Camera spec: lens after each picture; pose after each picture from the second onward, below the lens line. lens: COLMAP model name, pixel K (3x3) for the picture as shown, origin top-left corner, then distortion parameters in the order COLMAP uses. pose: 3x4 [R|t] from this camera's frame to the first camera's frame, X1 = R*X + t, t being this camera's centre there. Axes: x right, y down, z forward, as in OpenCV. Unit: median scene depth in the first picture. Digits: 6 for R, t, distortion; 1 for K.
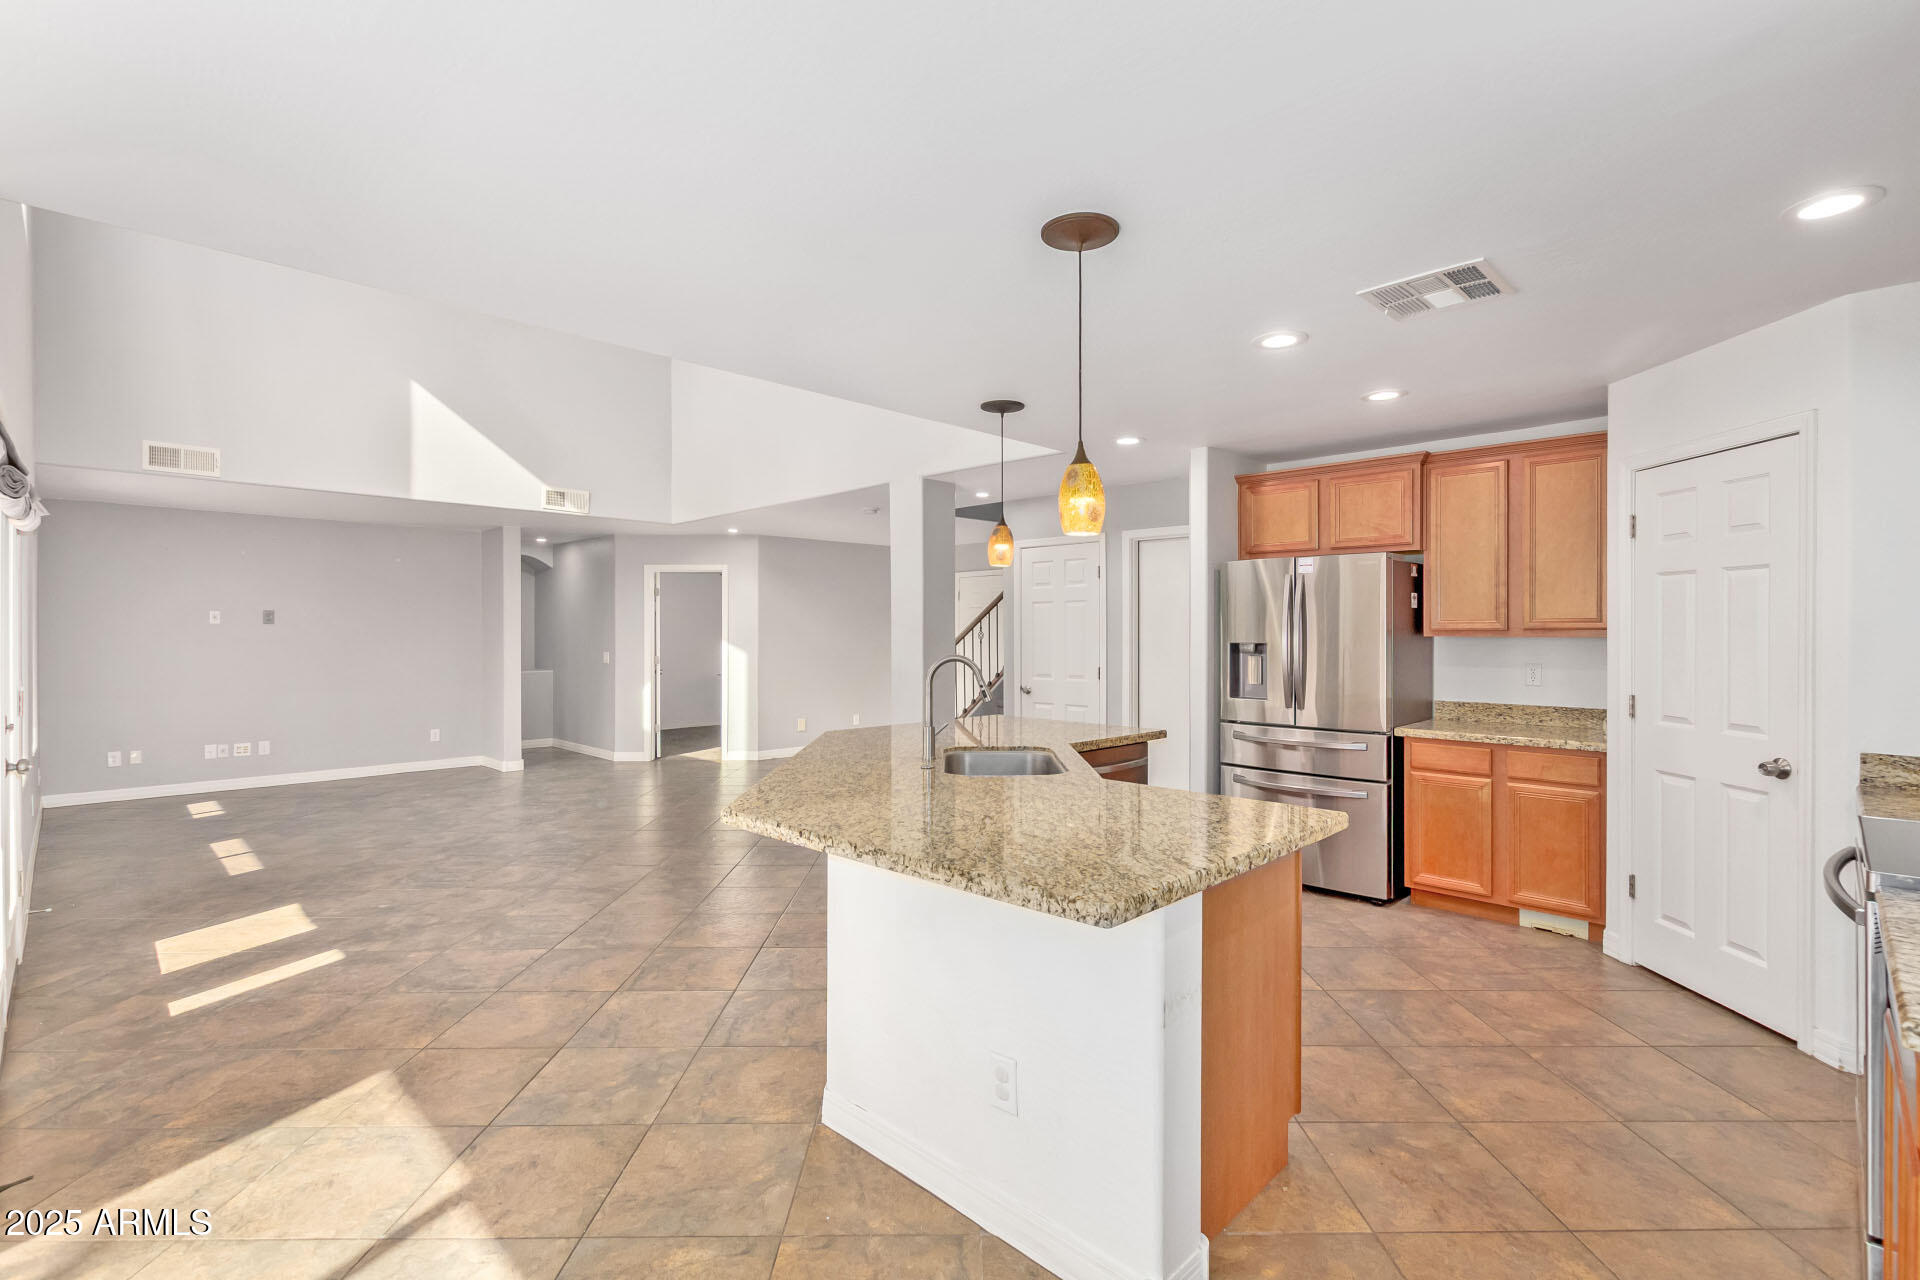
lens RADIAL K [[873.9, 0, 961.5], [0, 873.9, 633.9], [0, 0, 1]] dist [0.007739, -0.003023]
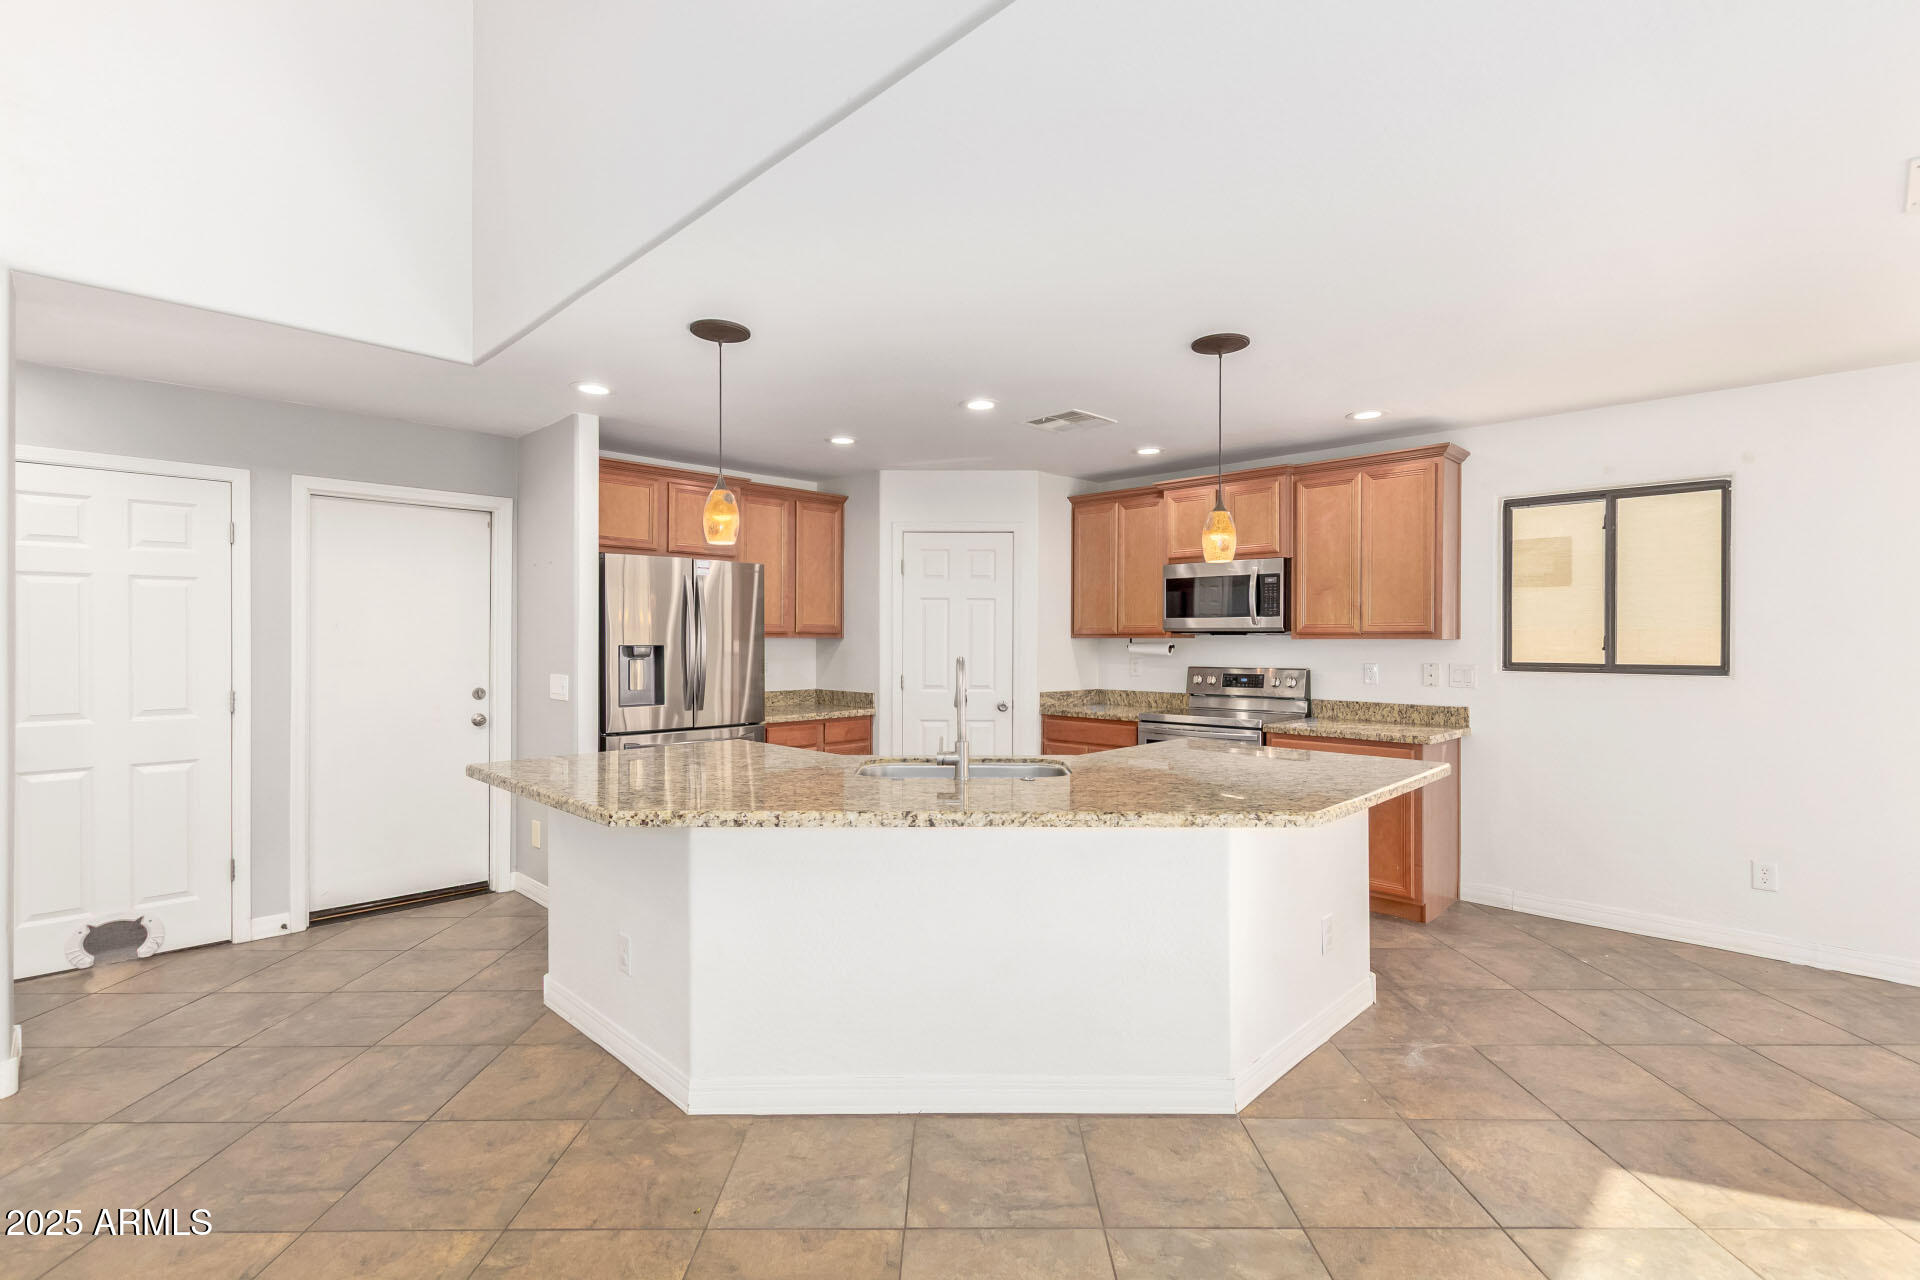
lens RADIAL K [[873.9, 0, 960.4], [0, 873.9, 641.3], [0, 0, 1]] dist [0.007739, -0.003023]
pose [[-0.000320, -0.000543, 1.000000, -0.732544], [0.000863, 0.999999, 0.000543, 0.008237], [-1.000000, 0.000863, -0.000319, 0.826385]]
